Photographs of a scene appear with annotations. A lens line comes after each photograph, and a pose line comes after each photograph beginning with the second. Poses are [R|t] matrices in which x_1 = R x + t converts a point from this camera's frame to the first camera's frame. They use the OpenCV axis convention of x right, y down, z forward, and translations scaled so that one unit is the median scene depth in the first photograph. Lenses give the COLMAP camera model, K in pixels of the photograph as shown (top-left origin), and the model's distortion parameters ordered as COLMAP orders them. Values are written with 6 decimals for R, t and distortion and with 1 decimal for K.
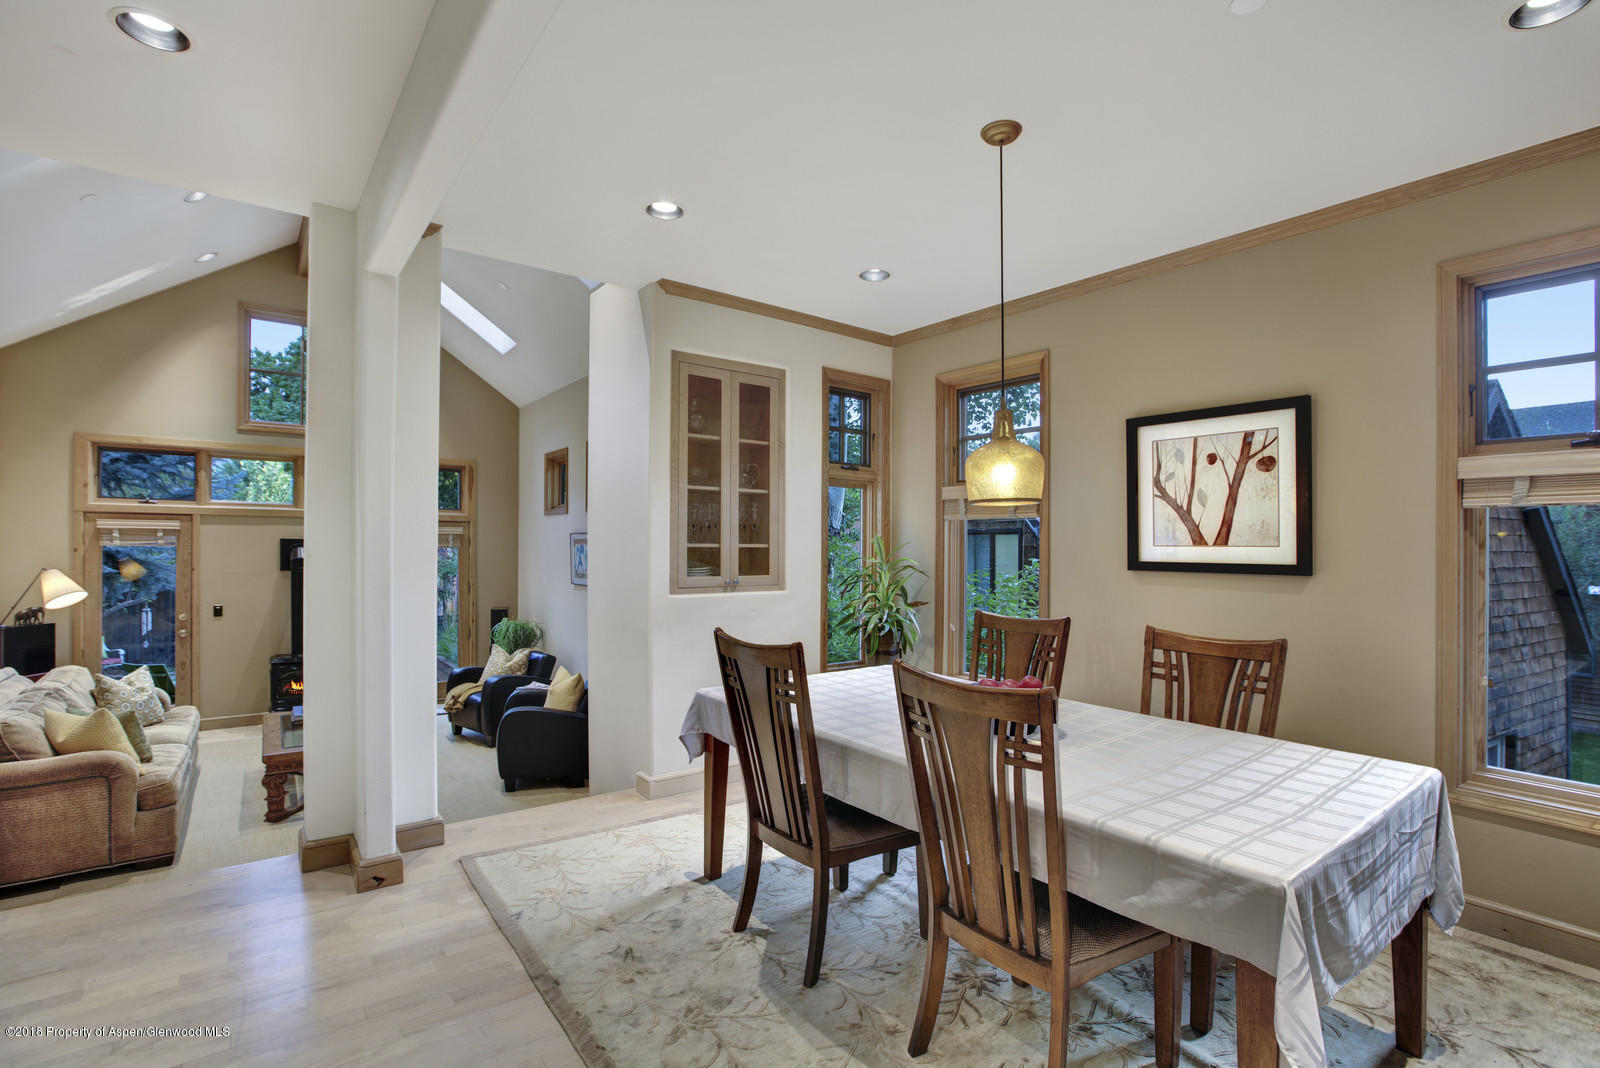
lens RADIAL K [[778.1, 0, 780.2], [0, 778.1, 534.6], [0, 0, 1]] dist [-0.046766, 0.015251]
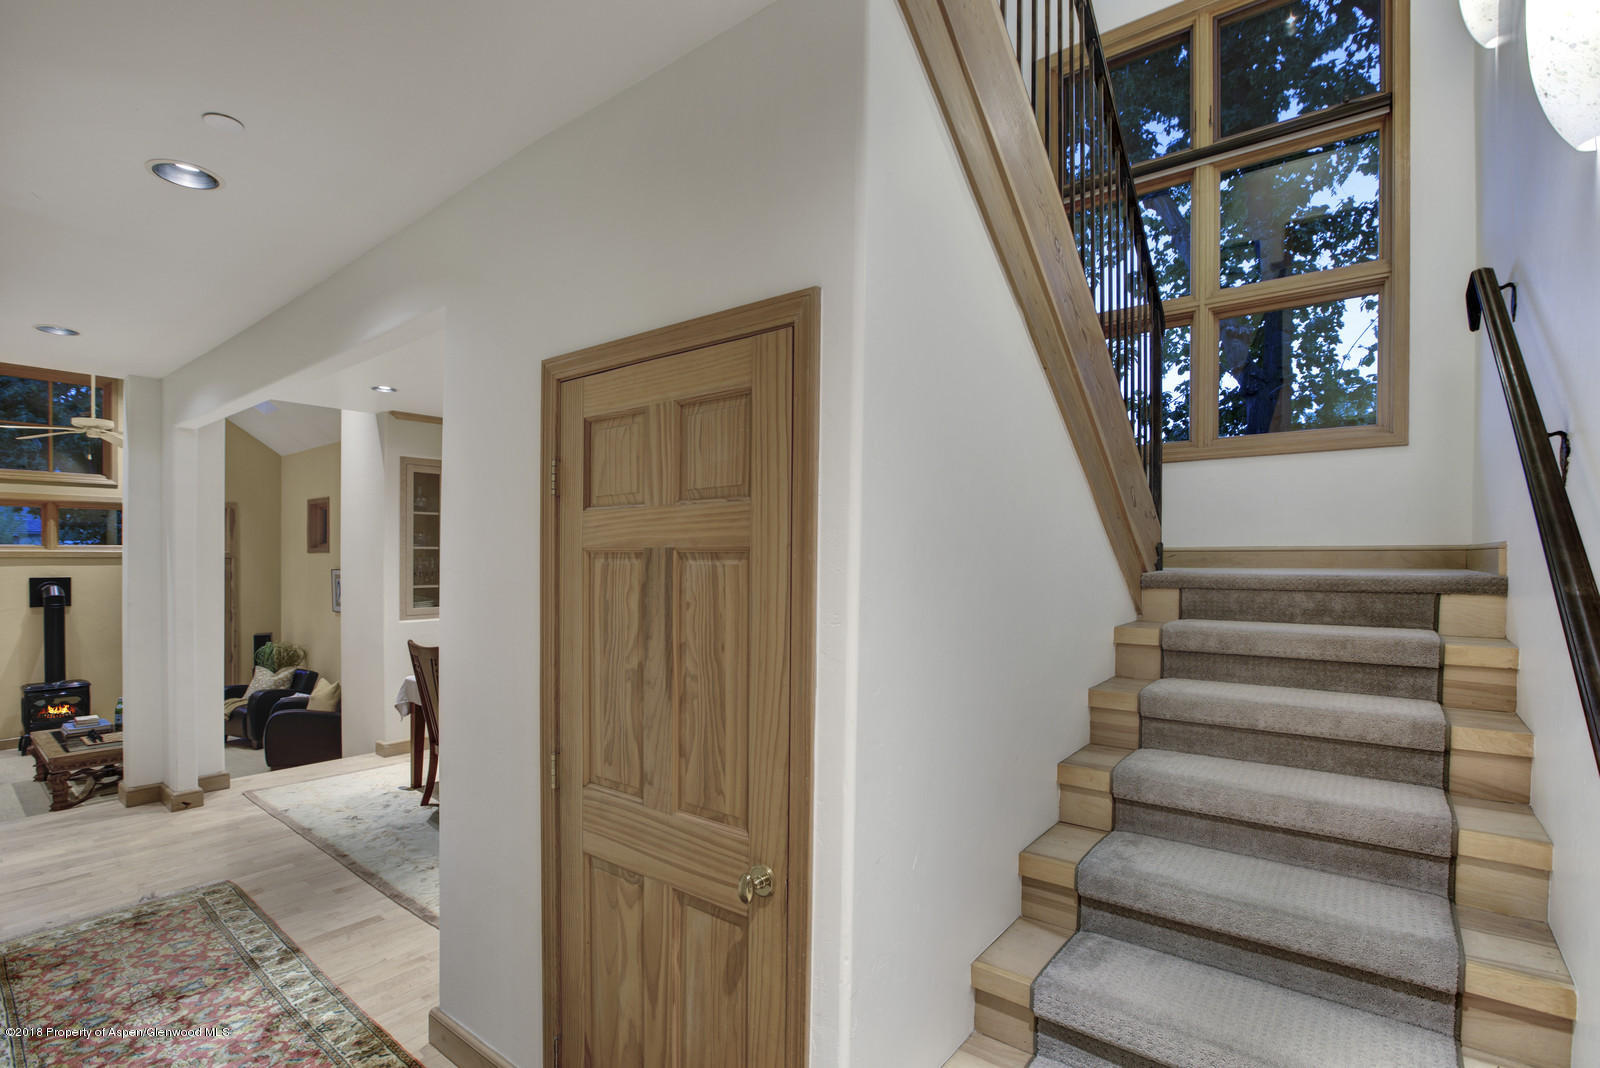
lens RADIAL K [[763.4, 0, 819.0], [0, 763.4, 555.5], [0, 0, 1]] dist [-0.033866, 0.008572]
pose [[0.956384, -0.004431, 0.292078, 0.314831], [0.002055, 0.999962, 0.008442, -0.090227], [-0.292105, -0.007474, 0.956357, -0.958547]]
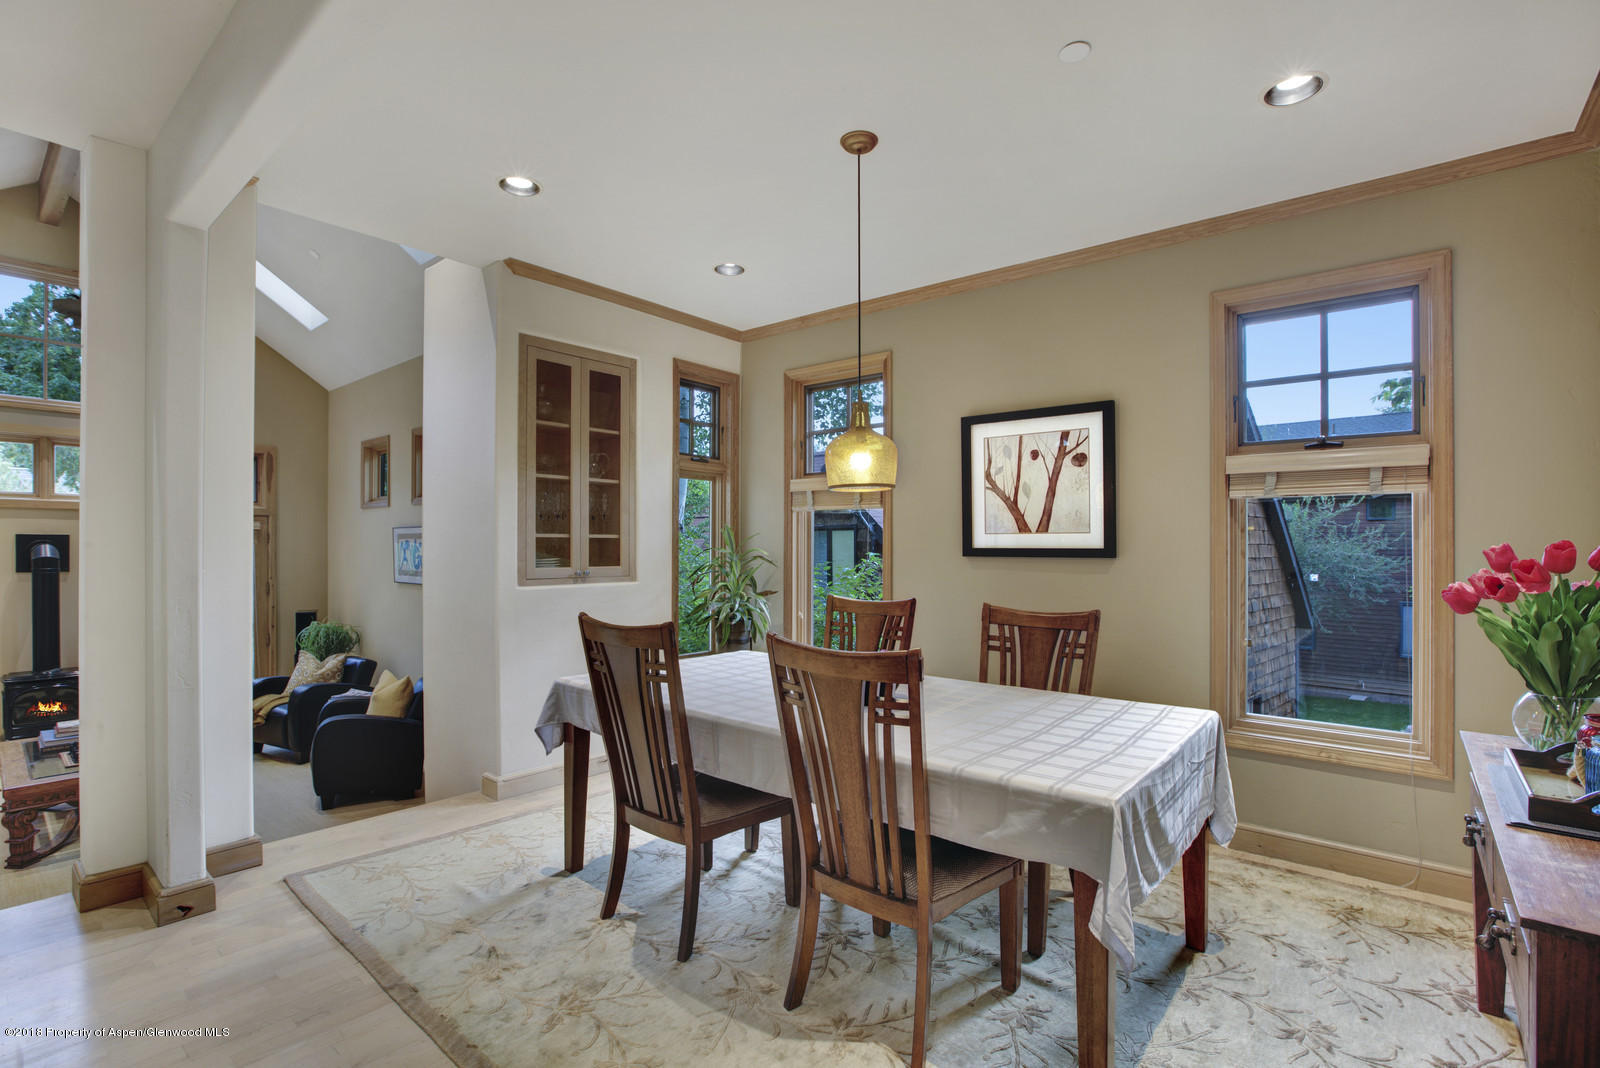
lens RADIAL K [[782.2, 0, 800.0], [0, 782.2, 534.0], [0, 0, 1]] dist [-0.052160, 0.021610]
pose [[0.972215, -0.001593, 0.234085, -0.041480], [0.001522, 0.999999, 0.000487, 0.018812], [-0.234086, -0.000117, 0.972216, -0.024761]]
